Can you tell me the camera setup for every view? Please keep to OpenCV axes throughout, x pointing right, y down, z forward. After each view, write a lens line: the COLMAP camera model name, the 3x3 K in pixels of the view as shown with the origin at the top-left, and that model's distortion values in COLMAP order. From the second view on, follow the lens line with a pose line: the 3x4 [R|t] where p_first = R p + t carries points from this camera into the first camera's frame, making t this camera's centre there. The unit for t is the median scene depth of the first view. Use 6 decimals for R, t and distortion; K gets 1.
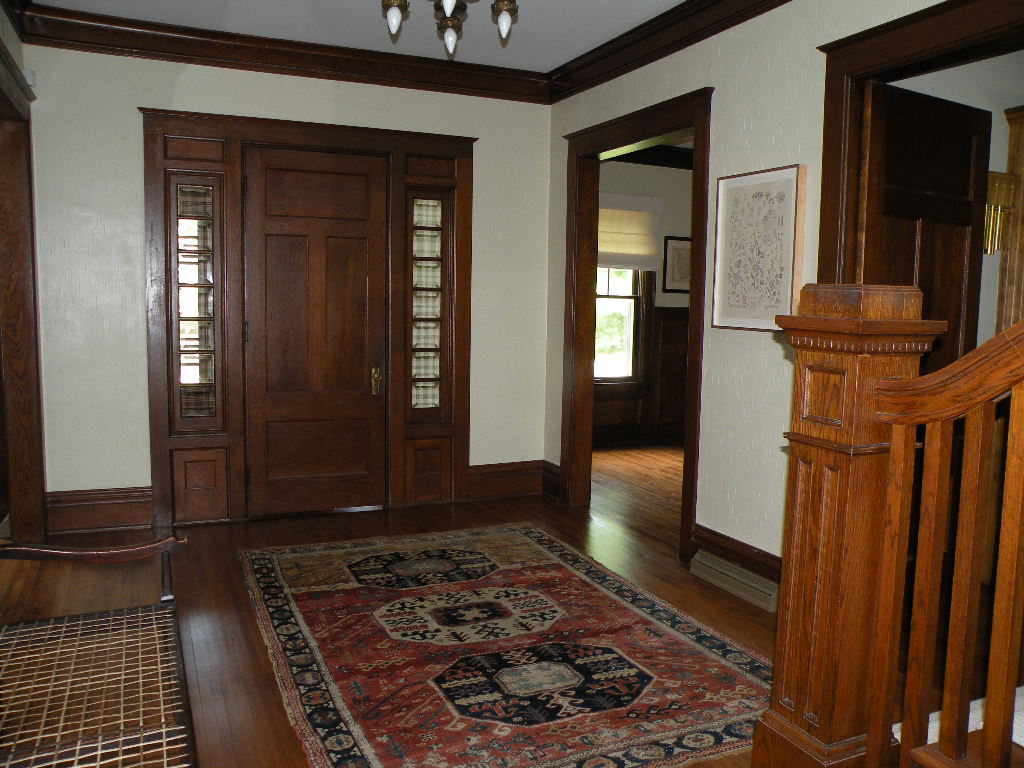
lens RADIAL K [[850.4, 0, 513.0], [0, 850.4, 386.1], [0, 0, 1]] dist [-0.148460, 0.152889]
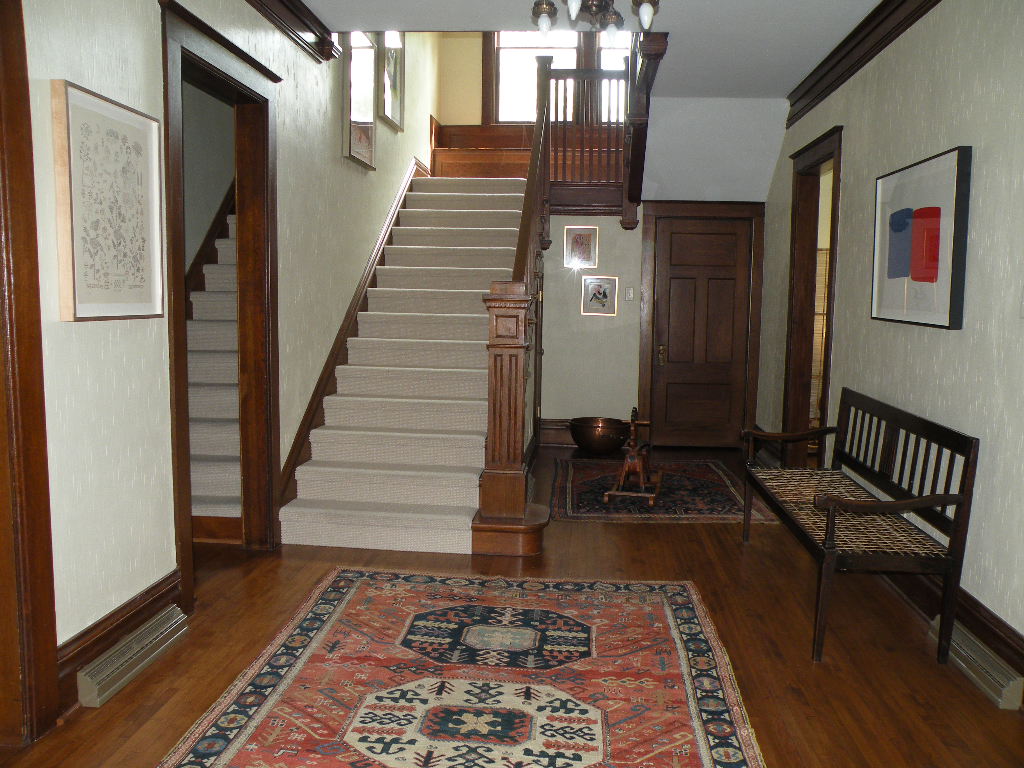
lens RADIAL K [[850.4, 0, 537.8], [0, 850.4, 386.0], [0, 0, 1]] dist [-0.148460, 0.152889]
pose [[-0.888612, -0.087252, 0.450284, -0.430309], [0.008048, 0.978622, 0.205512, -0.177299], [-0.458589, 0.186244, -0.868913, 1.684344]]
